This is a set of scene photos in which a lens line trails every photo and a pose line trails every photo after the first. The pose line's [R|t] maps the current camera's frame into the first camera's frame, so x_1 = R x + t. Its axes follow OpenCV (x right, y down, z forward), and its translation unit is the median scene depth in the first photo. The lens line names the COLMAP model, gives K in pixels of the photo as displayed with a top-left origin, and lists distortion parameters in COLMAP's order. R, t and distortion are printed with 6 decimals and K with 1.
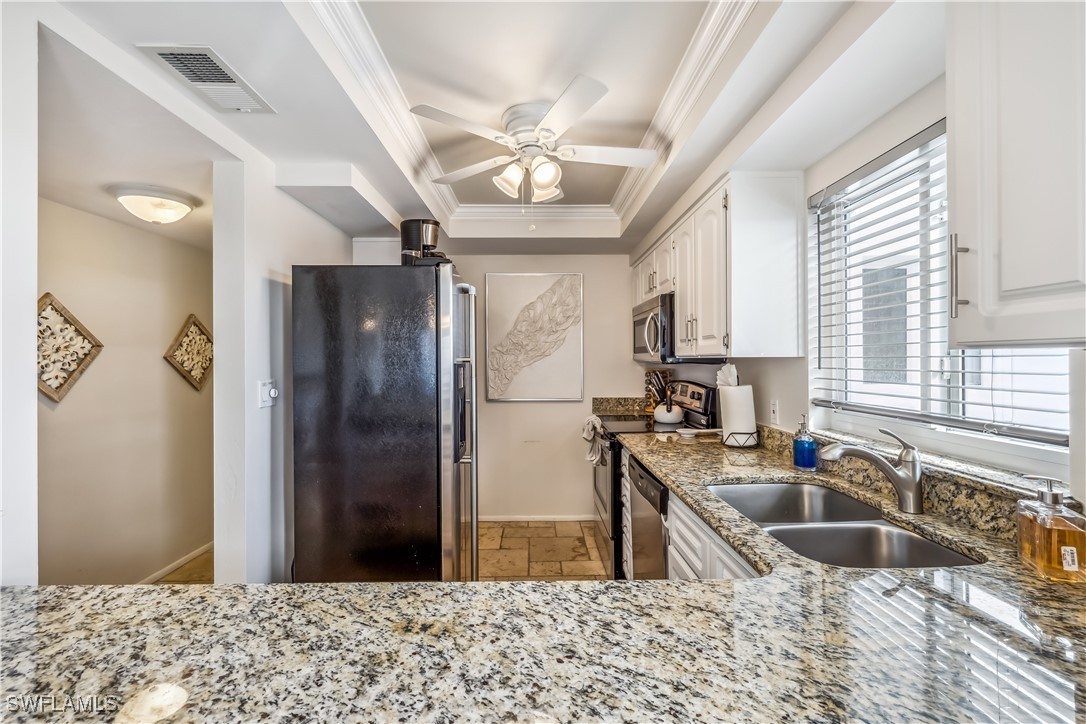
lens RADIAL K [[459.3, 0, 546.9], [0, 459.3, 364.4], [0, 0, 1]] dist [-0.001040, -0.000192]
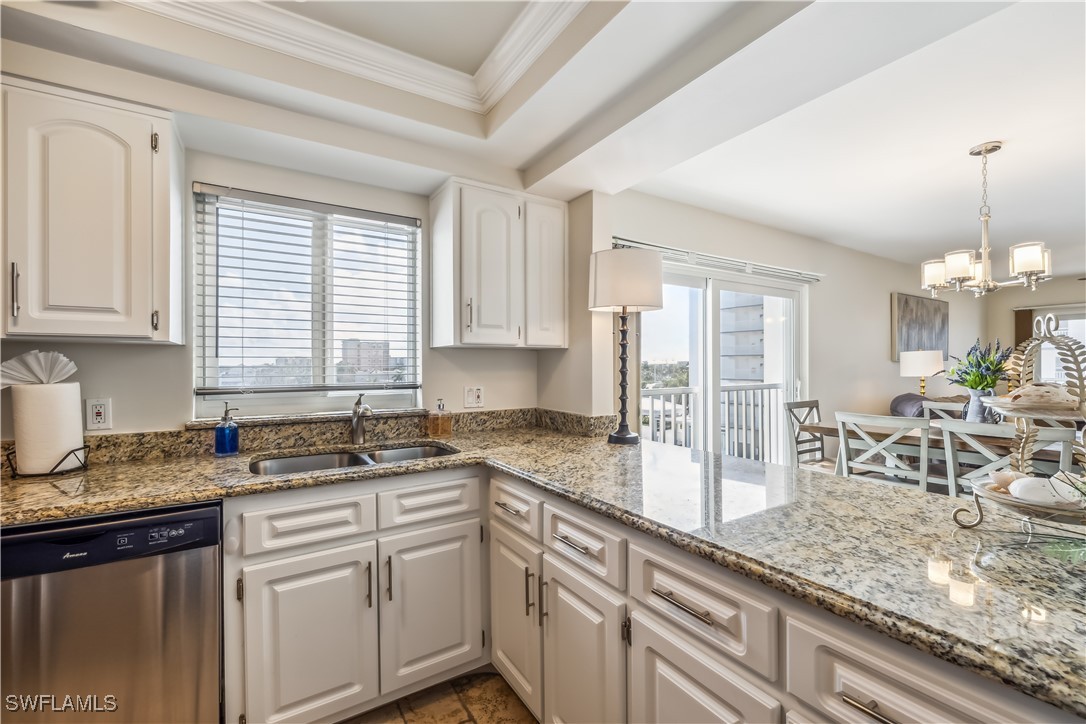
lens RADIAL K [[459.3, 0, 546.0], [0, 459.3, 361.6], [0, 0, 1]] dist [-0.001040, -0.000192]
pose [[-0.512547, 0.015215, 0.858524, -1.368774], [0.012289, 0.999871, -0.010383, 0.083846], [-0.858571, 0.005229, -0.512668, 1.846605]]
